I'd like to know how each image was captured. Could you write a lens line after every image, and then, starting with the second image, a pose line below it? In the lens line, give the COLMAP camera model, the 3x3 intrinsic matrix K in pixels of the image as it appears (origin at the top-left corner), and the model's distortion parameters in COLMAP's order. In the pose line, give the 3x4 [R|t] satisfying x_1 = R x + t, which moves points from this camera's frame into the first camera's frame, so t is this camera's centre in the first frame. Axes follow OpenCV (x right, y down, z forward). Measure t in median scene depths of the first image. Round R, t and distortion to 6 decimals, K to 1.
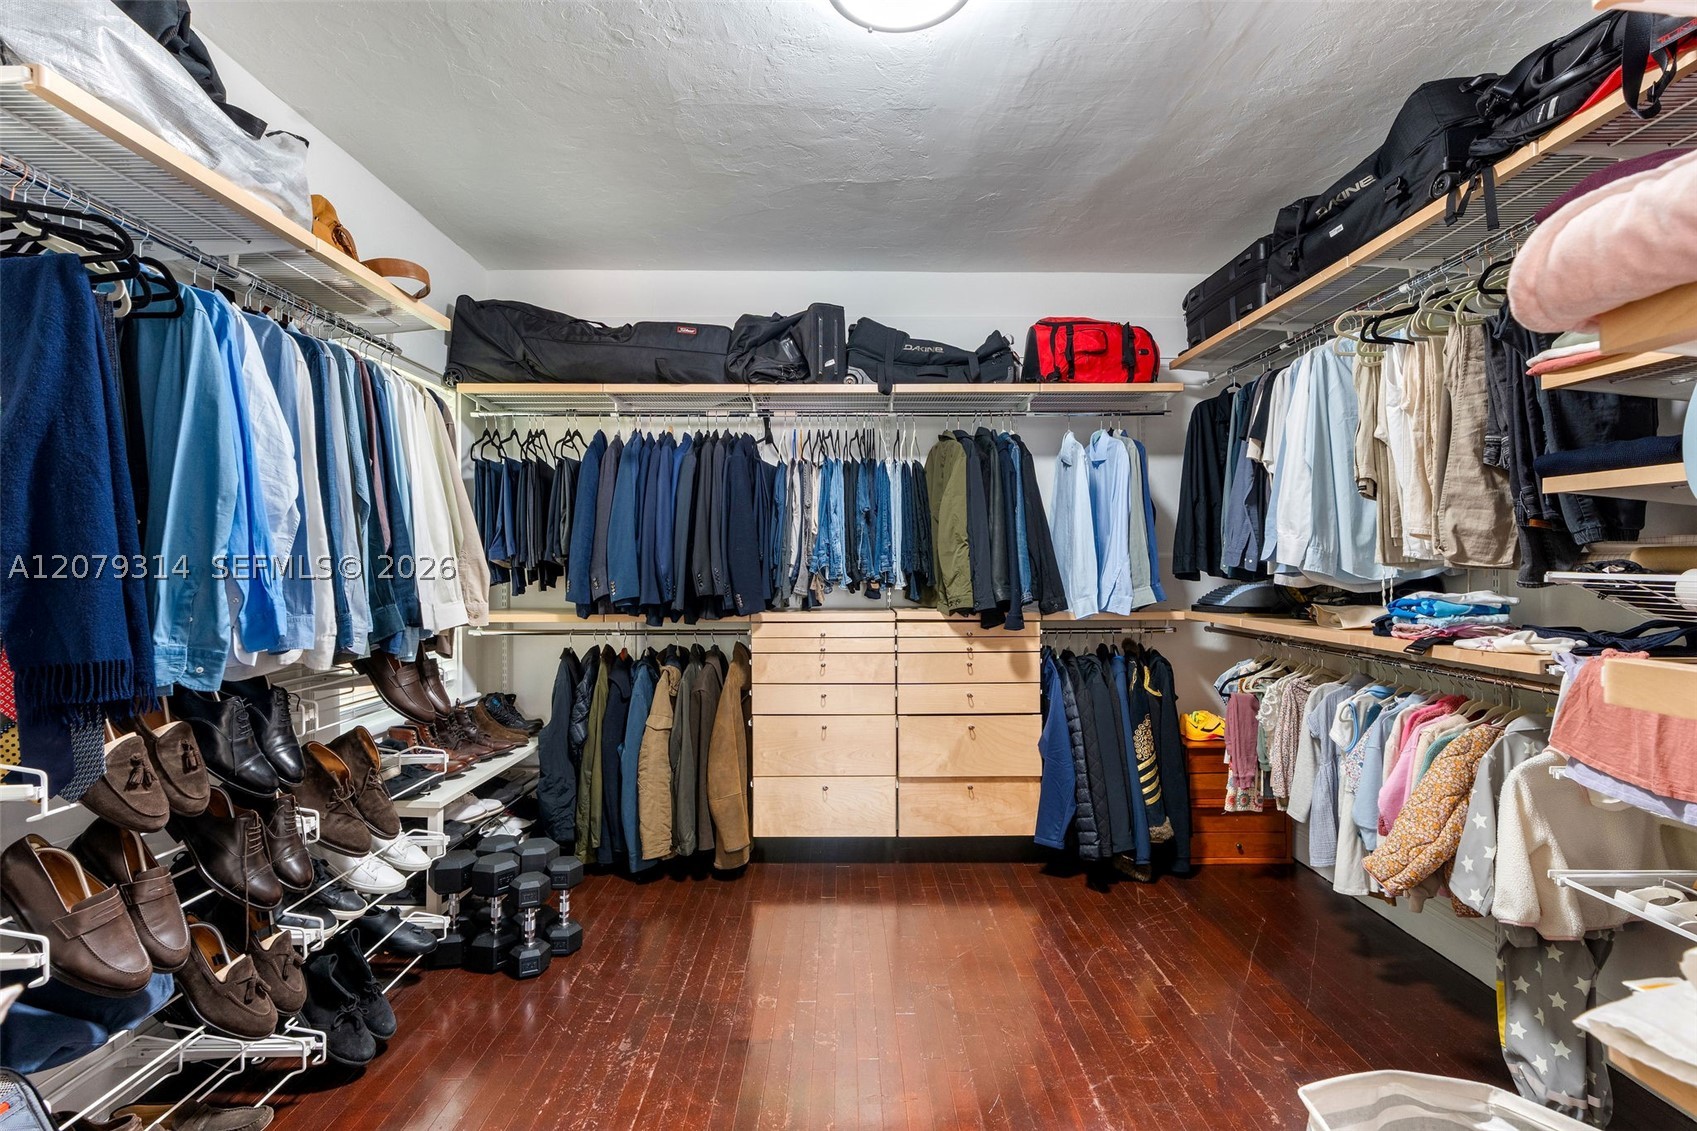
lens RADIAL K [[759.6, 0, 845.0], [0, 759.6, 563.4], [0, 0, 1]] dist [-0.000102, 0.000665]
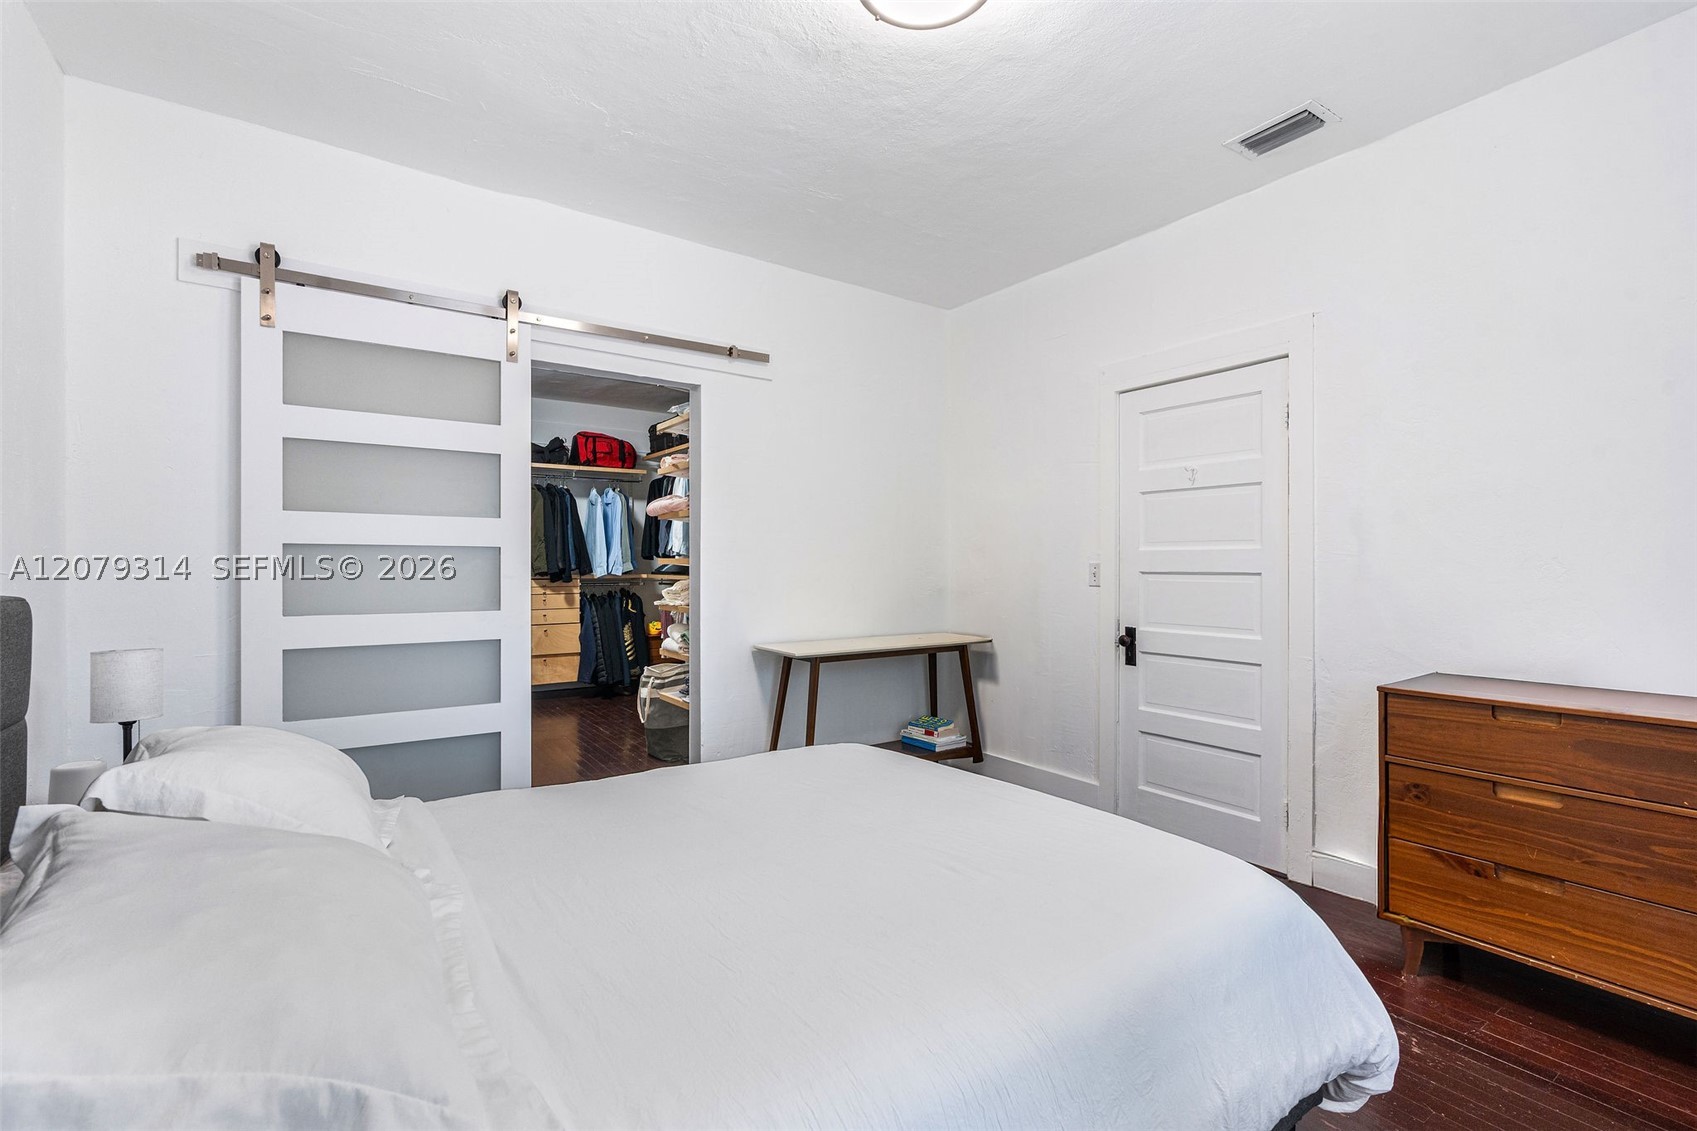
lens RADIAL K [[759.6, 0, 845.0], [0, 759.6, 563.4], [0, 0, 1]] dist [-0.000102, 0.000665]
pose [[0.828767, -0.000419, 0.559594, -0.310016], [-0.001833, 0.999992, 0.003462, 0.024572], [-0.559591, -0.003895, 0.828760, -1.149812]]
